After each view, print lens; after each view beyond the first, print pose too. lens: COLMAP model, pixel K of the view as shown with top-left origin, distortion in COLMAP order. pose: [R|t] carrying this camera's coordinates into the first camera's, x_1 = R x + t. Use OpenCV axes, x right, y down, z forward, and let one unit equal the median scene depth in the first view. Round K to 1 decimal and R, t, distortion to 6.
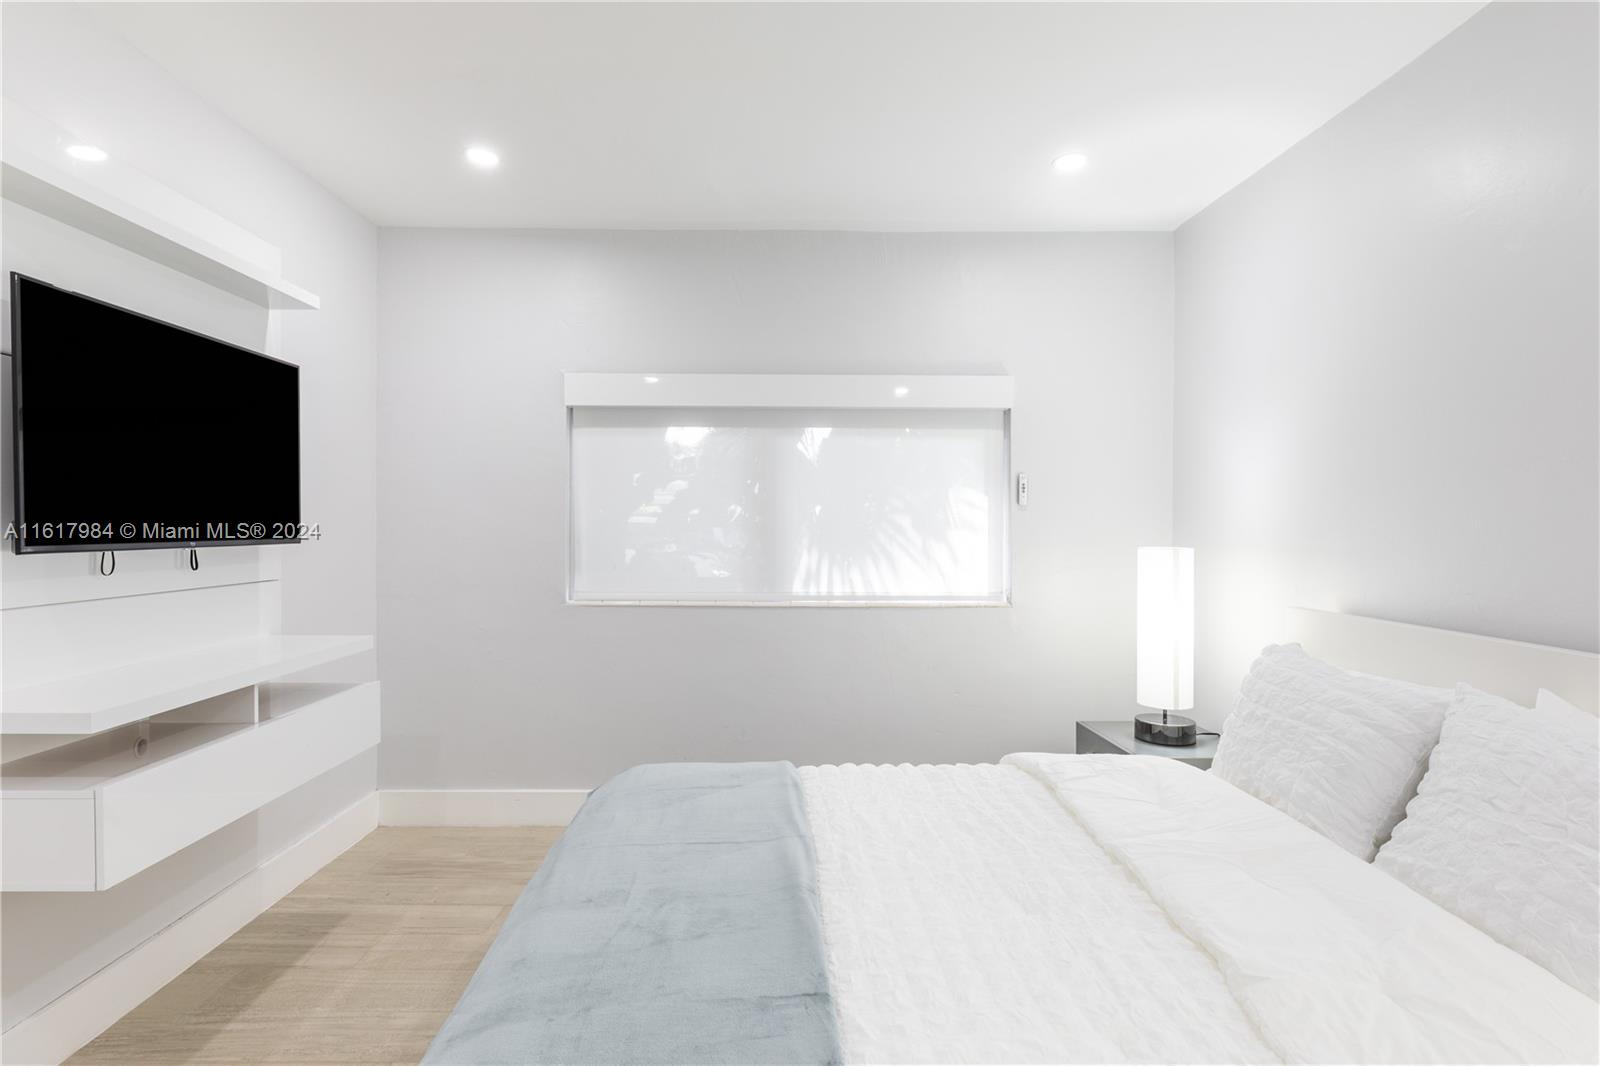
lens RADIAL K [[830.7, 0, 800.0], [0, 830.7, 533.0], [0, 0, 1]] dist [-0.003419, -0.000548]
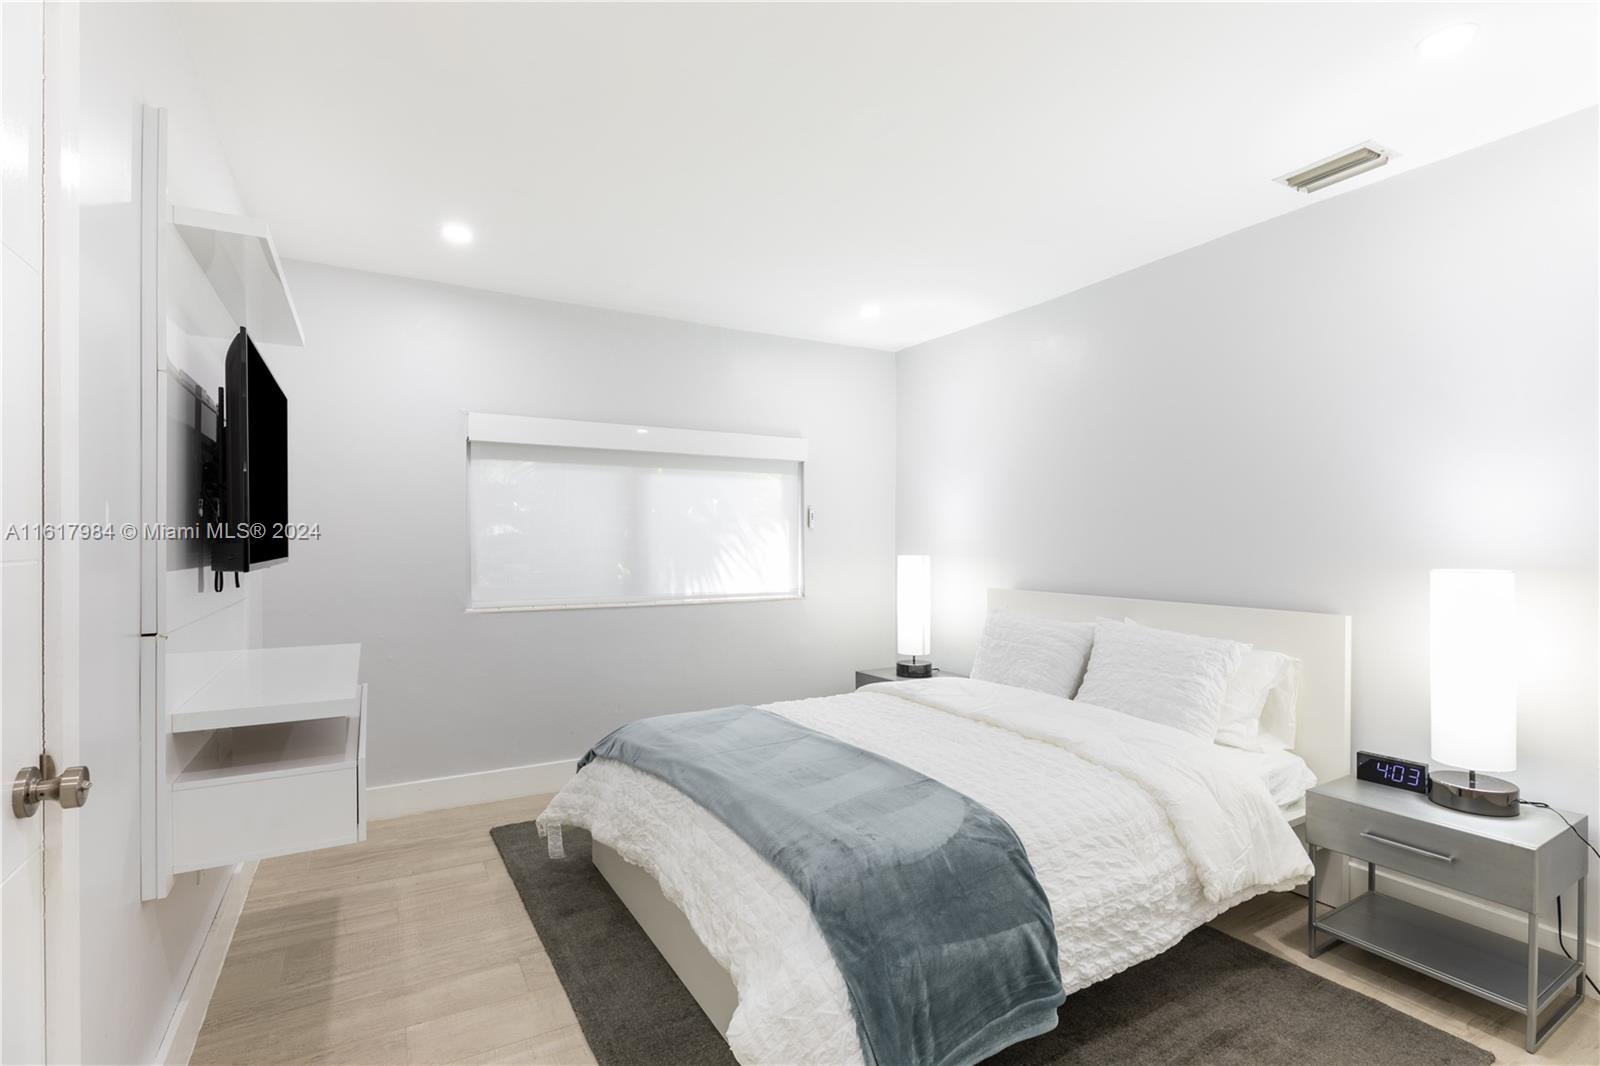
lens RADIAL K [[750.4, 0, 821.3], [0, 750.4, 543.7], [0, 0, 1]] dist [-0.001925, -0.000614]
pose [[0.866648, -0.004894, 0.498896, -0.440642], [0.007999, 0.999960, -0.004086, -0.001187], [-0.498856, 0.007532, 0.866652, -0.172796]]
